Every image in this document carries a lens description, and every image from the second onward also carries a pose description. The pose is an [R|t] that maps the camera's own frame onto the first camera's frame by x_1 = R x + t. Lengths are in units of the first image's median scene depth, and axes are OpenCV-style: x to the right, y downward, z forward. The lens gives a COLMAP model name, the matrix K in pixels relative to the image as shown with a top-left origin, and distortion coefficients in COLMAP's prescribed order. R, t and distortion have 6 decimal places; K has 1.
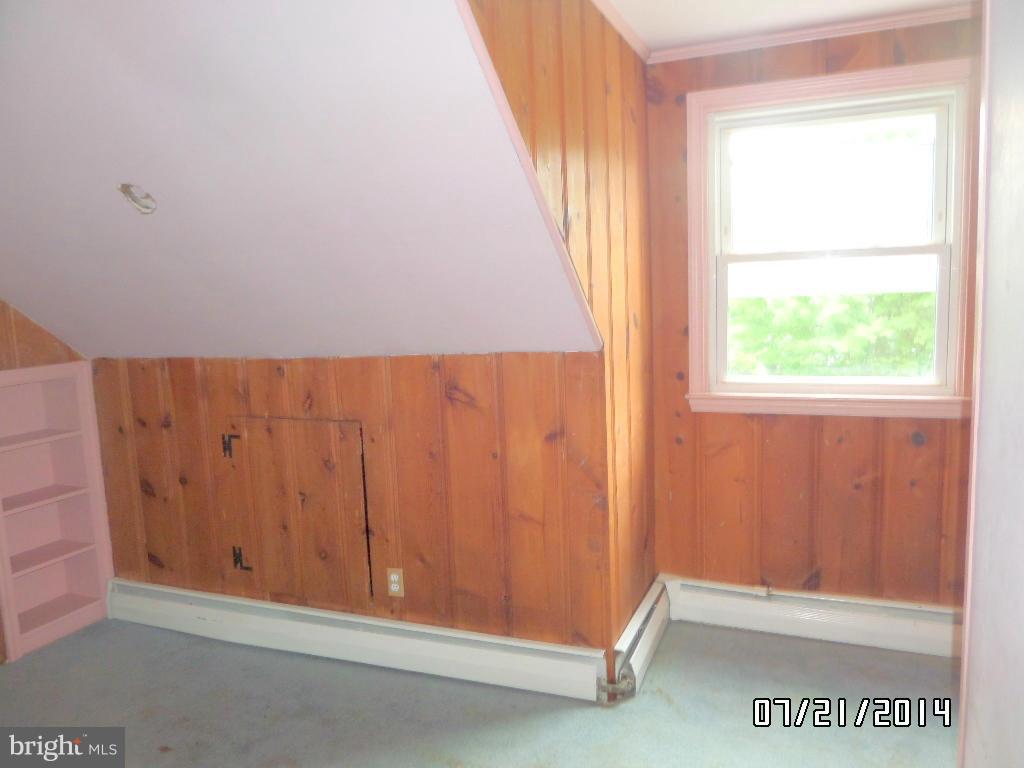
lens RADIAL K [[752.7, 0, 511.0], [0, 752.7, 402.5], [0, 0, 1]] dist [-0.002573, -0.001943]
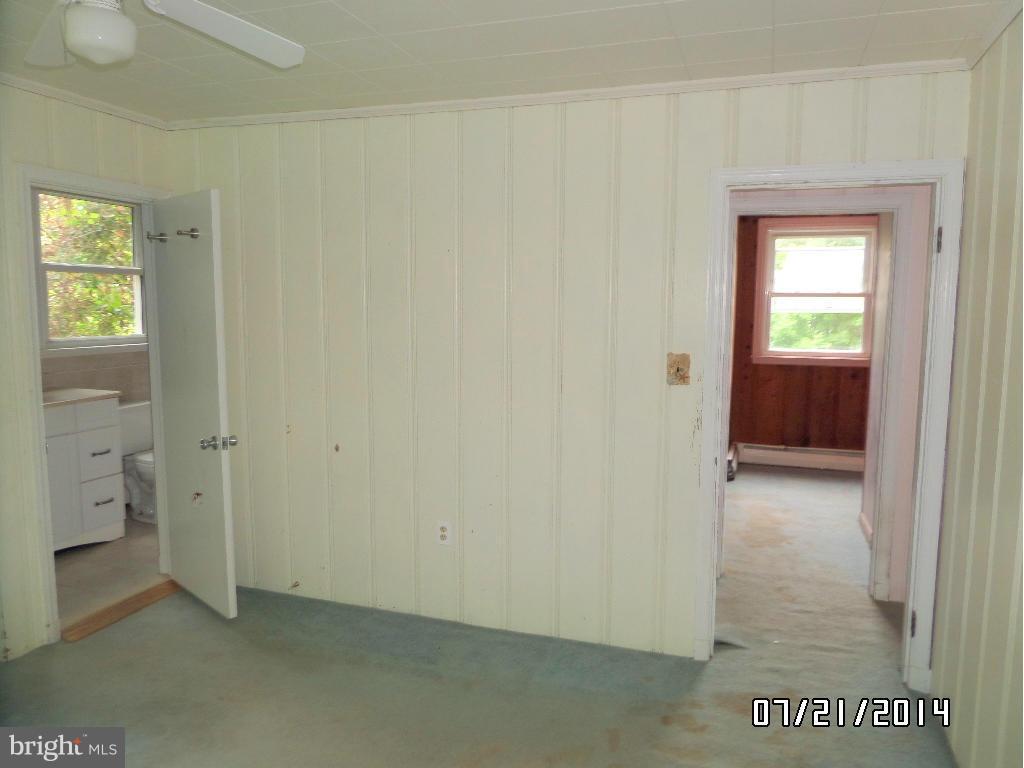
lens RADIAL K [[740.2, 0, 512.0], [0, 740.2, 384.0], [0, 0, 1]] dist [-0.002495, -0.001169]
pose [[0.996817, 0.039850, 0.069046, -0.602369], [-0.037962, 0.998874, -0.028449, 0.159284], [-0.070102, 0.025738, 0.997208, -1.084101]]
